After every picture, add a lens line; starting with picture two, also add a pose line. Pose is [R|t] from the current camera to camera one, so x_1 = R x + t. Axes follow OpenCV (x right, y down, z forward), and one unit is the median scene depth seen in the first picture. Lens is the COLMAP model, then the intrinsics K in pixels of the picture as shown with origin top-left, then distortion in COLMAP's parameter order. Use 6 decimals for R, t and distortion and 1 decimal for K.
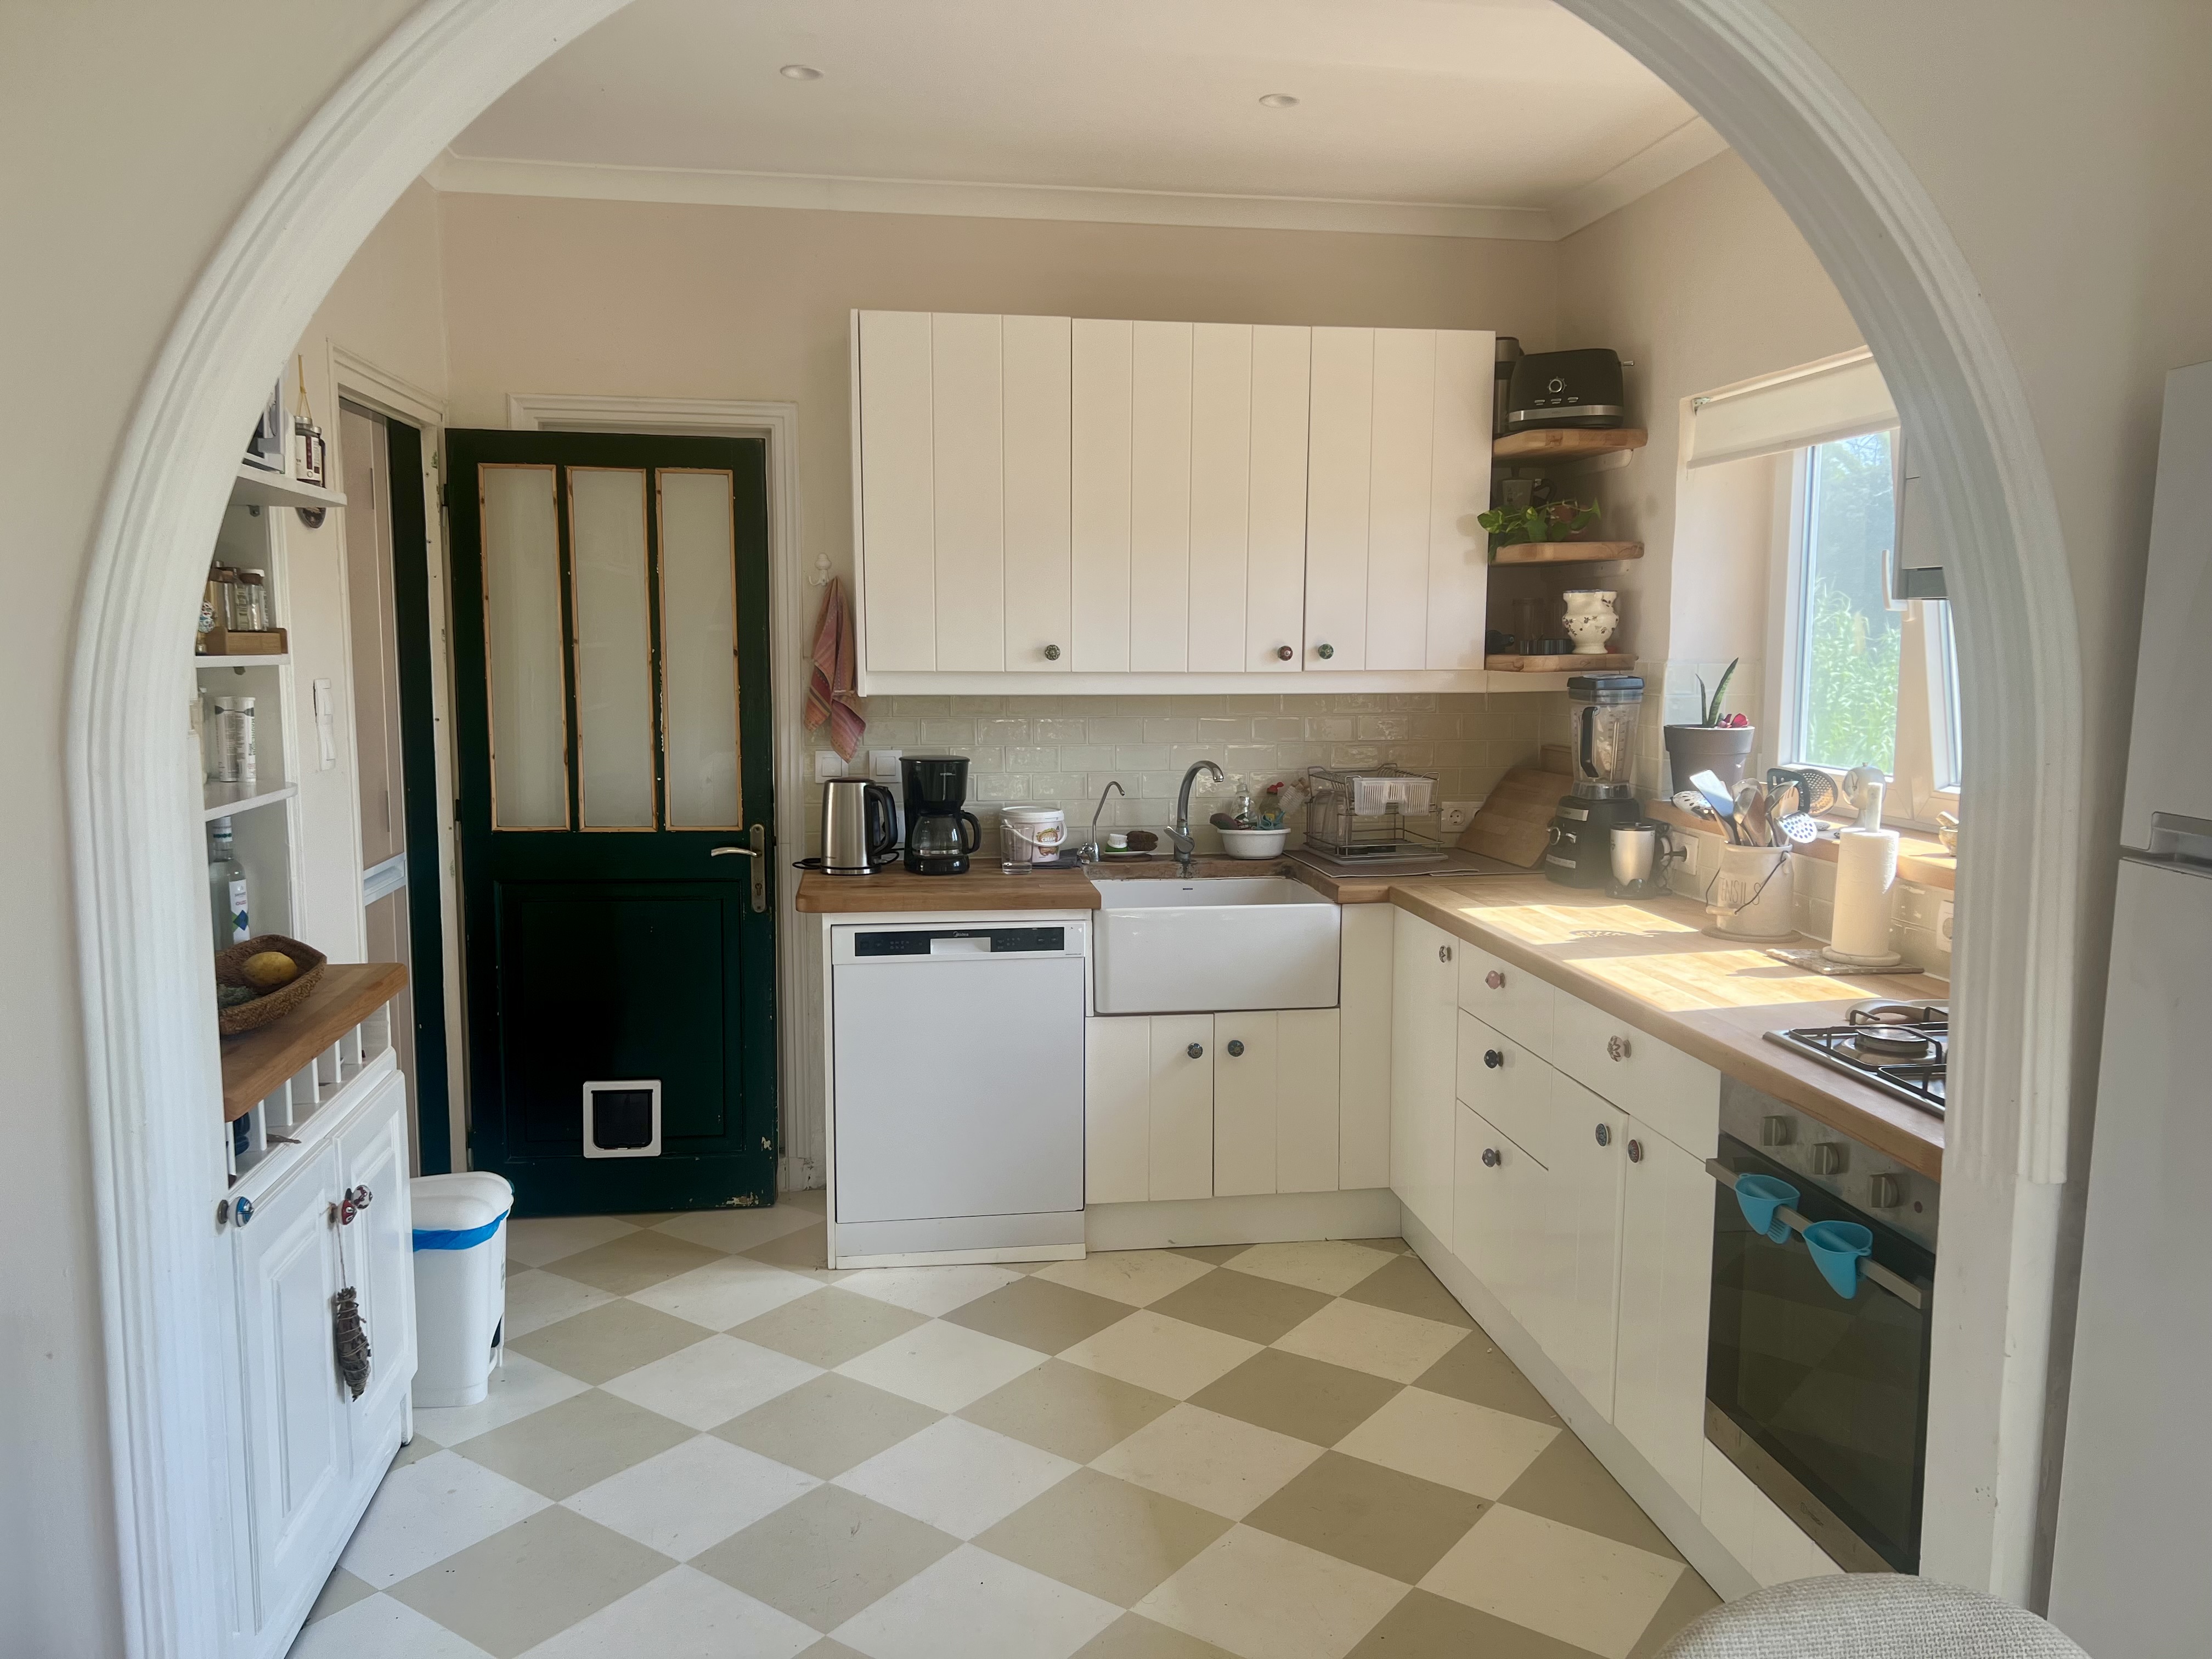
lens RADIAL K [[1670.5, 0, 1106.8], [0, 1670.5, 826.7], [0, 0, 1]] dist [0.059823, -0.044871]
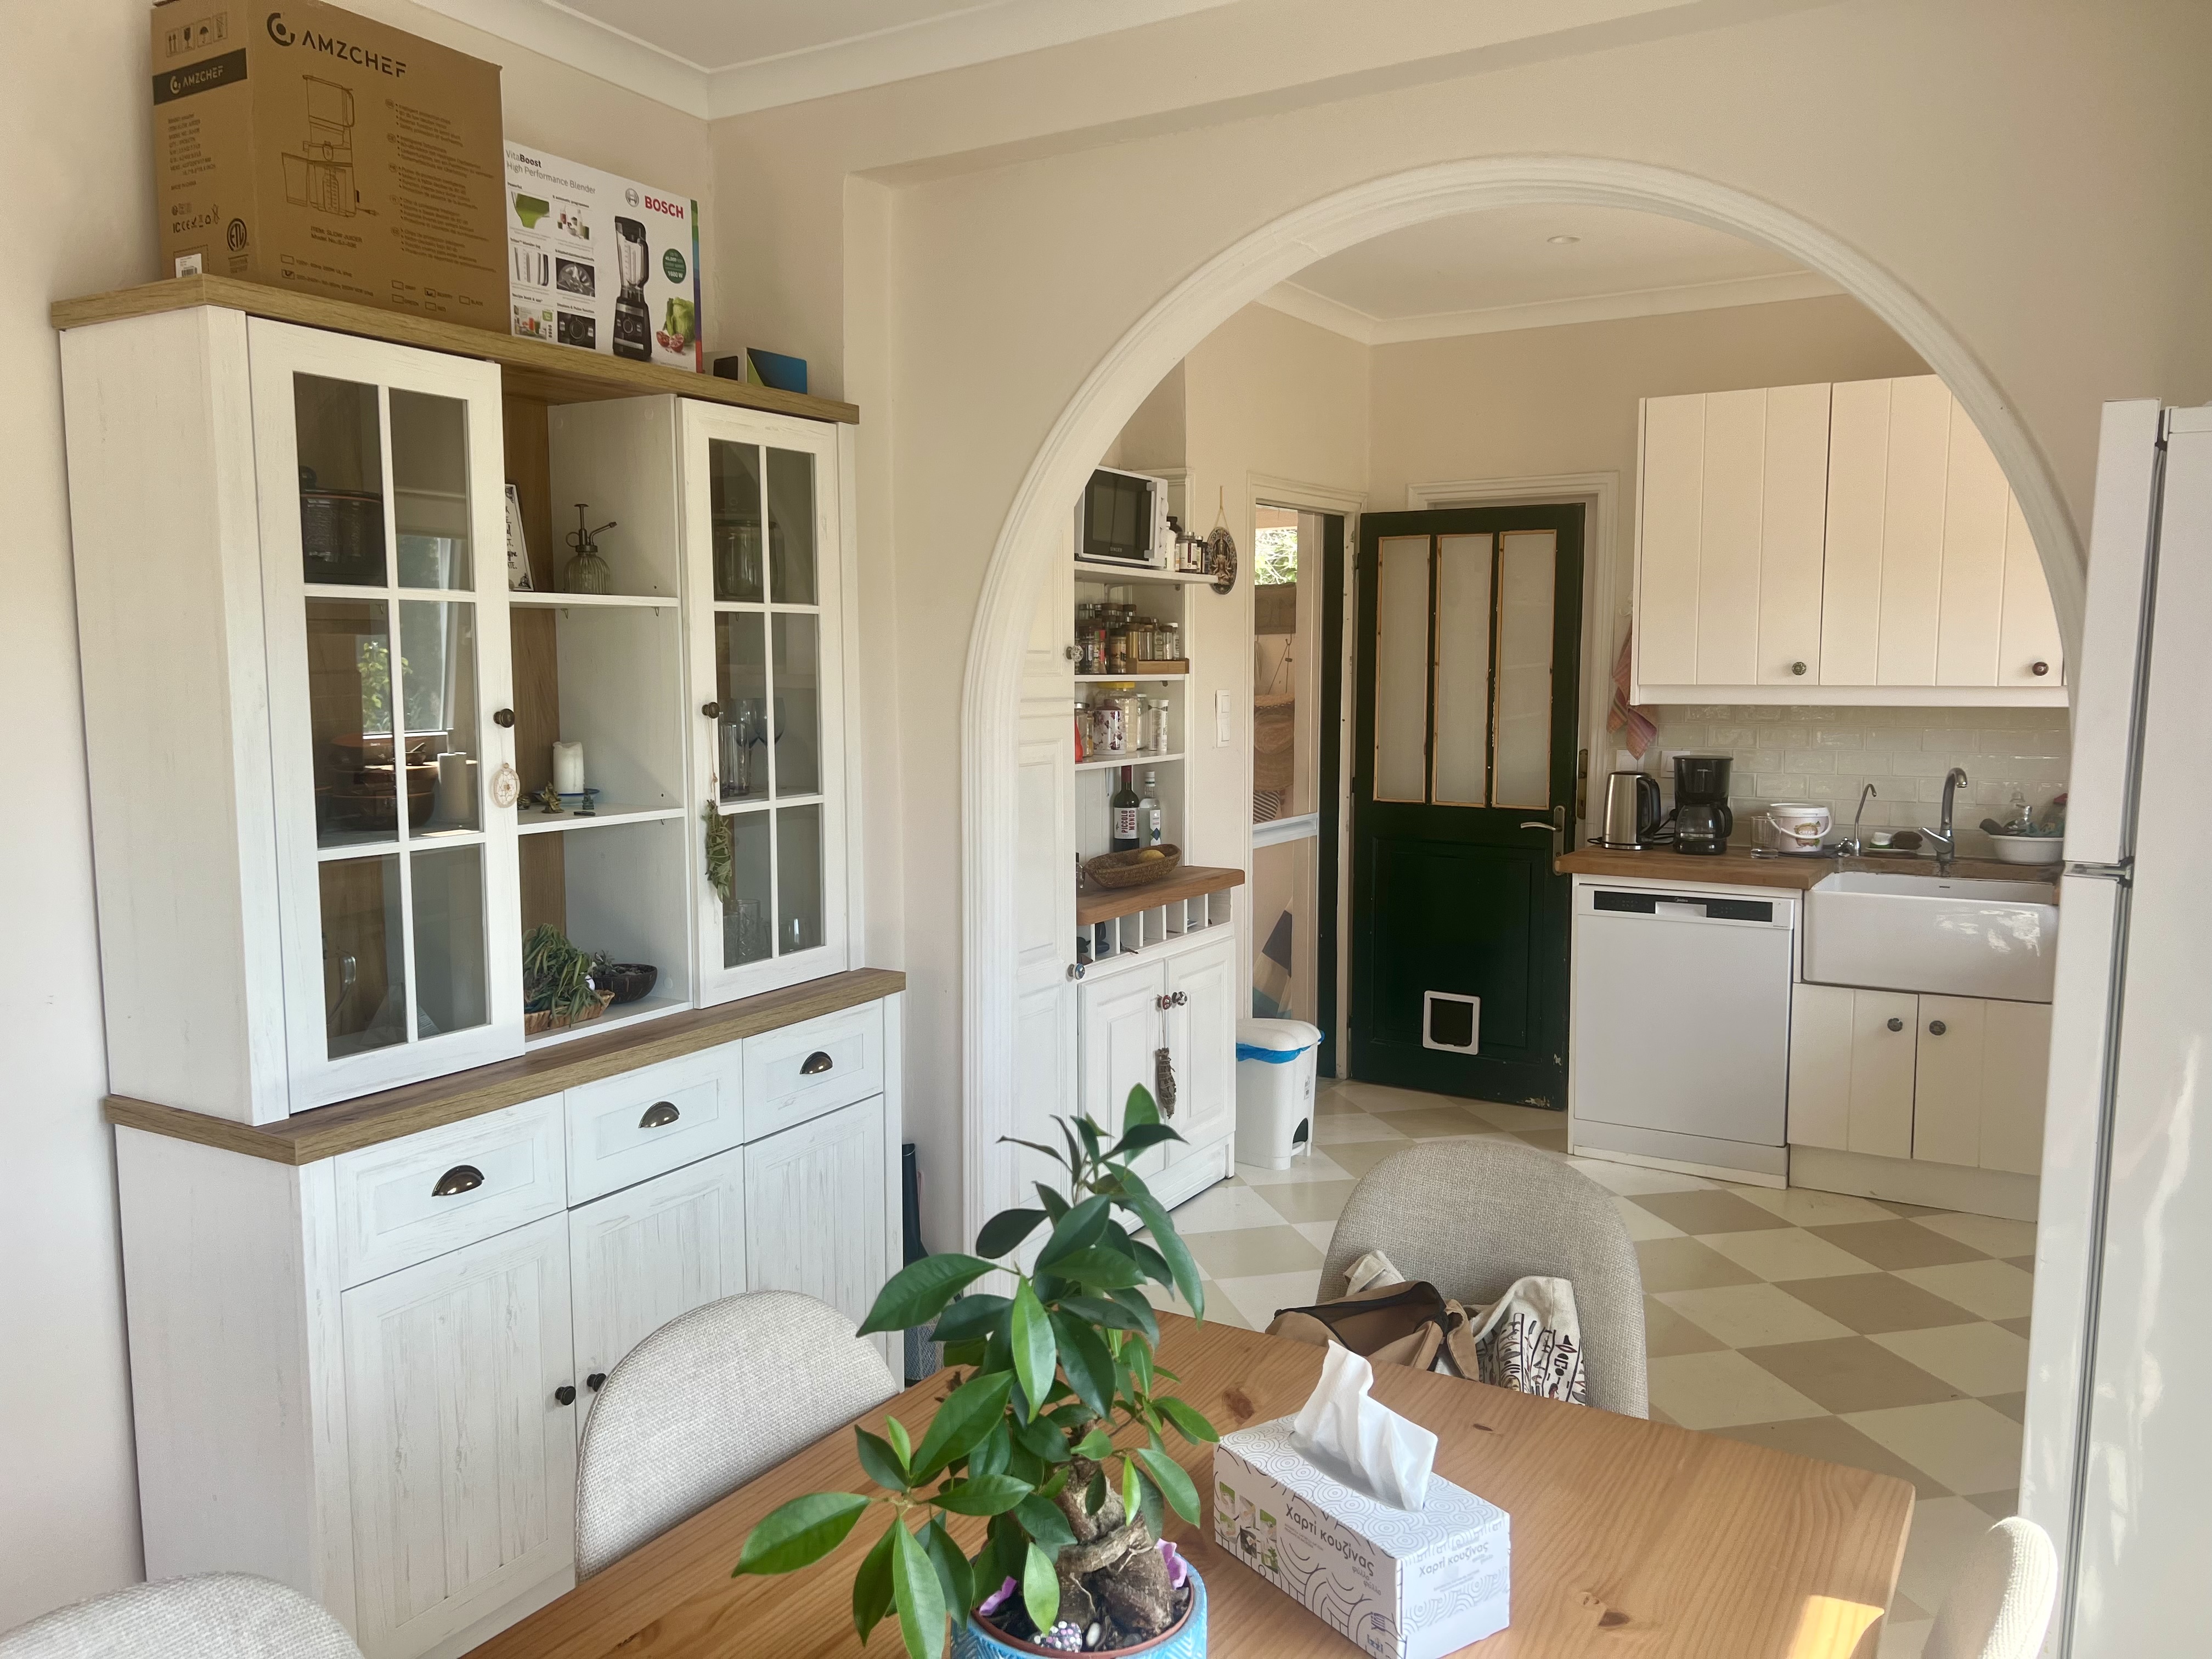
lens RADIAL K [[1670.5, 0, 1090.3], [0, 1670.5, 838.5], [0, 0, 1]] dist [0.059823, -0.044871]
pose [[0.762328, 0.062288, -0.644186, 0.357548], [-0.066127, 0.997645, 0.018210, 0.024538], [0.643803, 0.028717, 0.764652, -0.212719]]
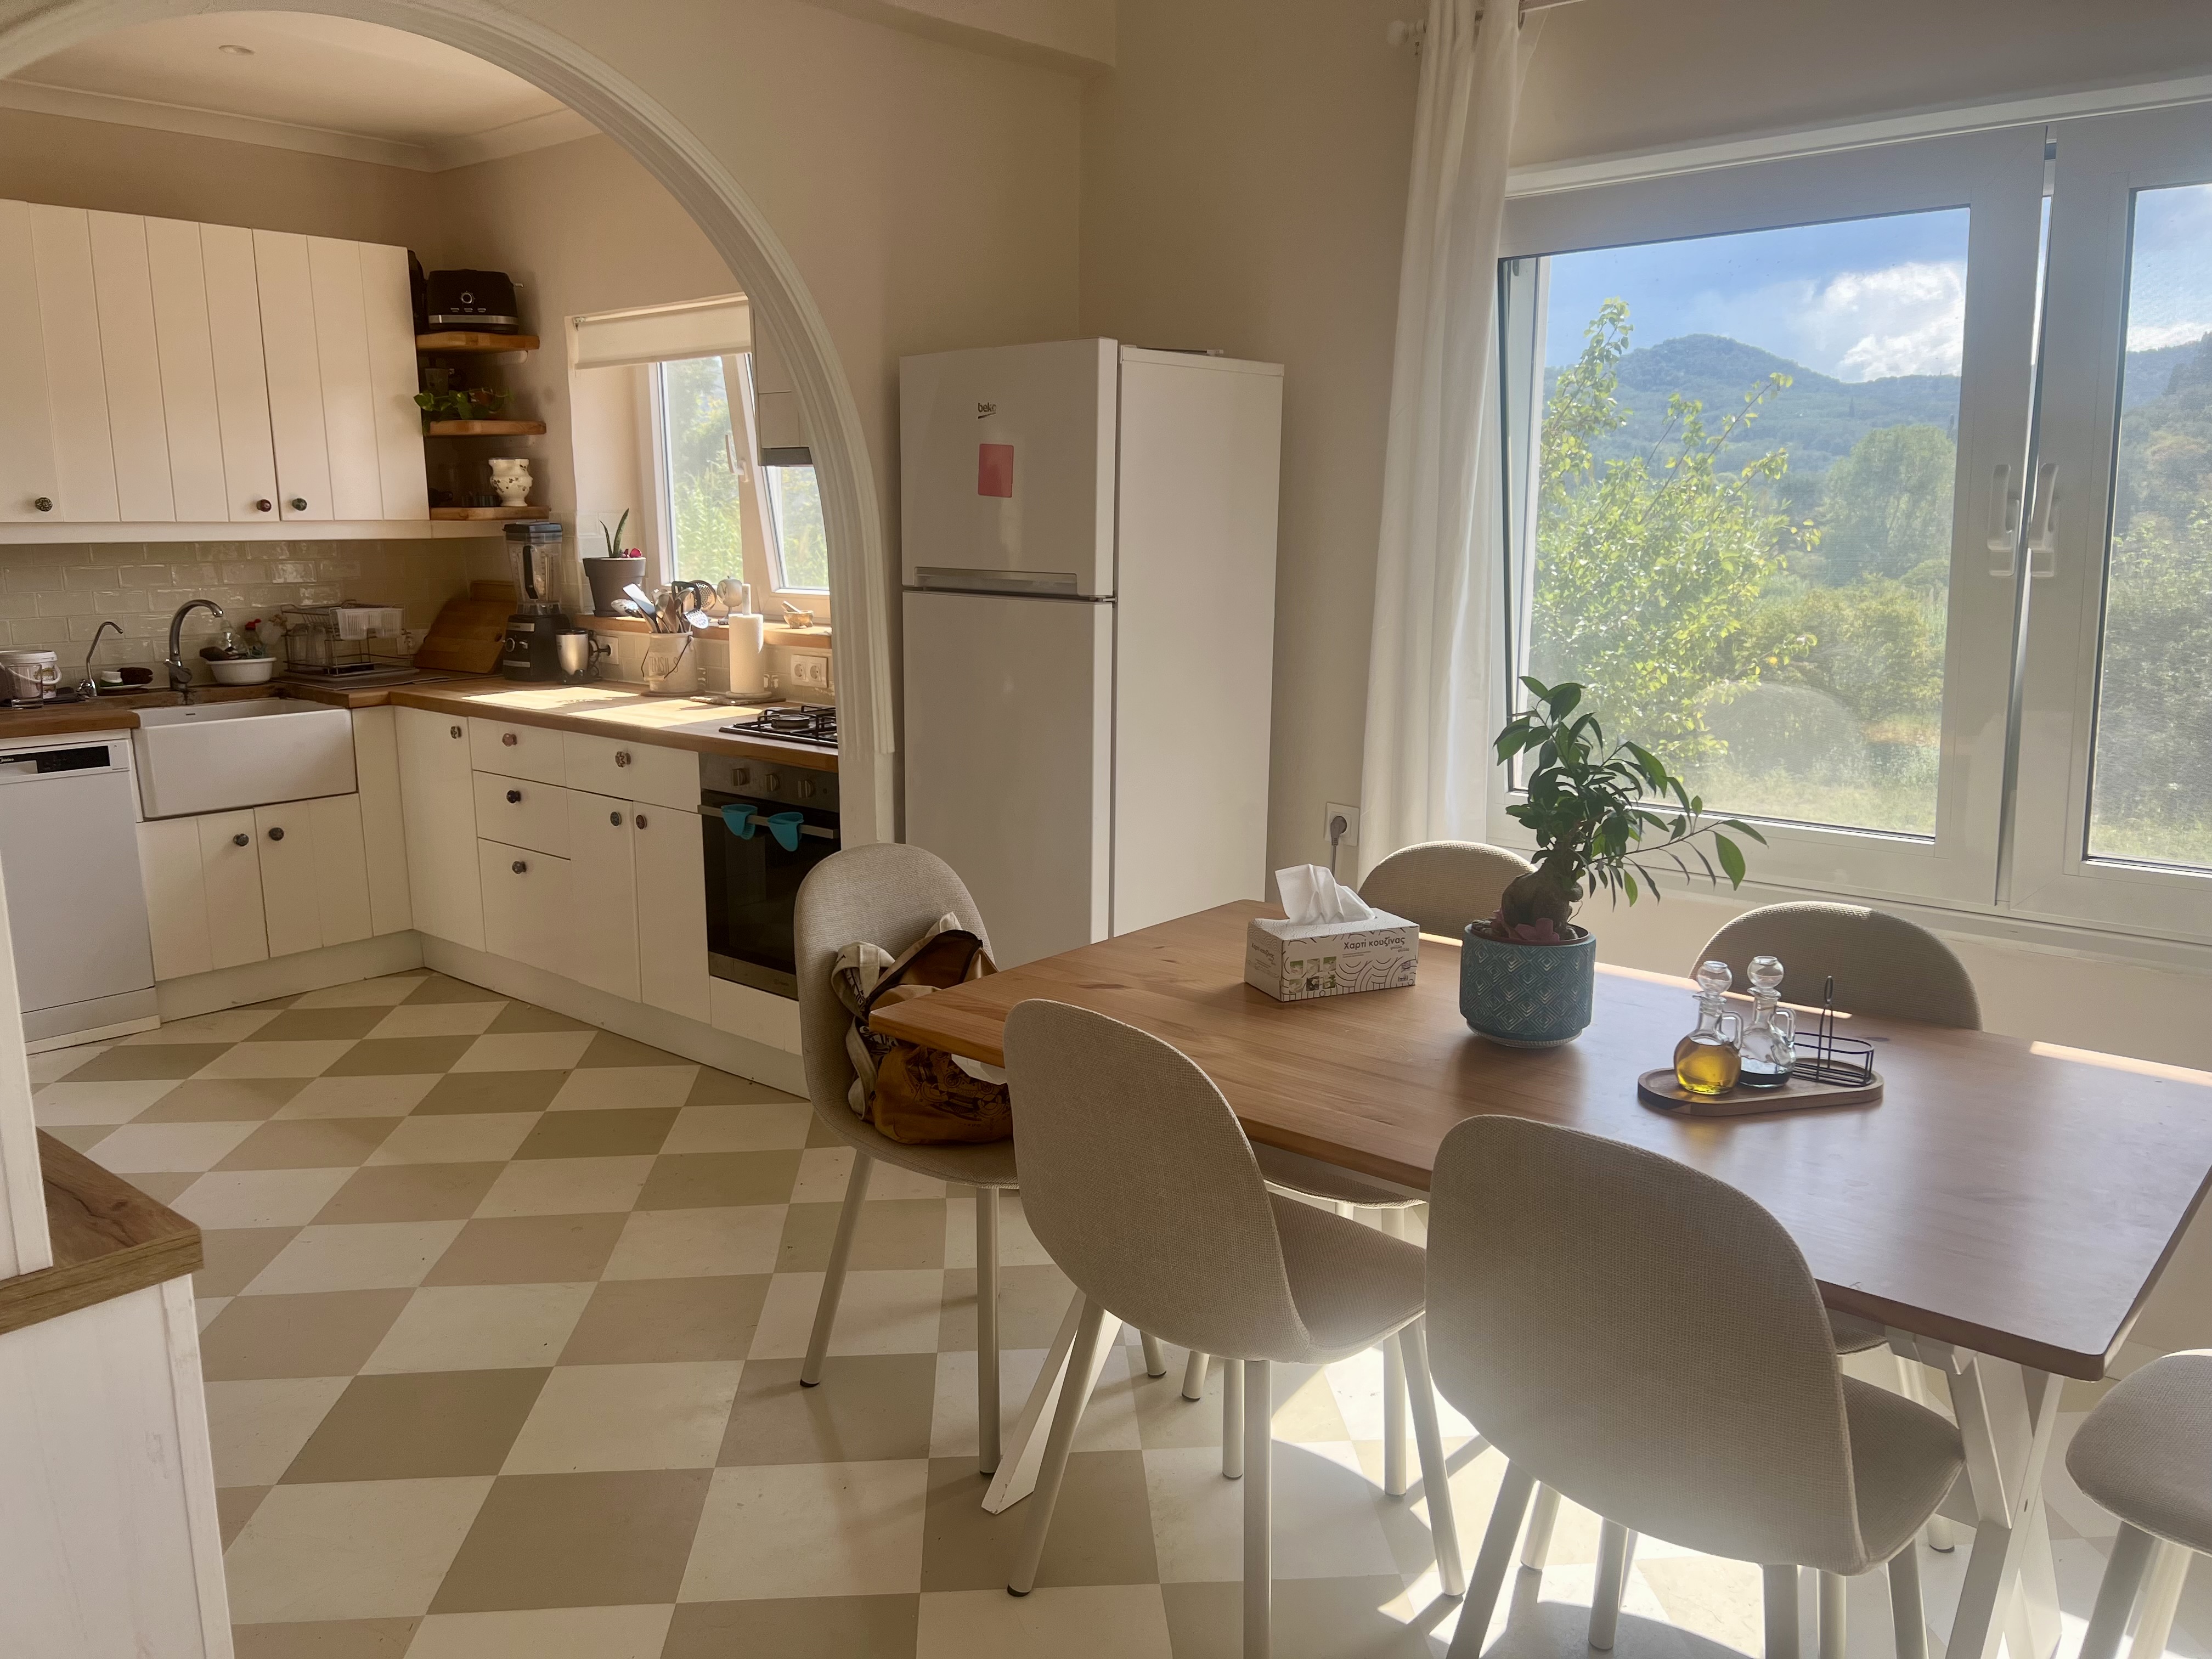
lens RADIAL K [[1670.5, 0, 1084.9], [0, 1670.5, 841.1], [0, 0, 1]] dist [0.059823, -0.044871]
pose [[0.760192, -0.134148, 0.635698, -0.256819], [0.081555, 0.990415, 0.111476, 0.048092], [-0.644560, -0.032899, 0.763846, -0.322283]]
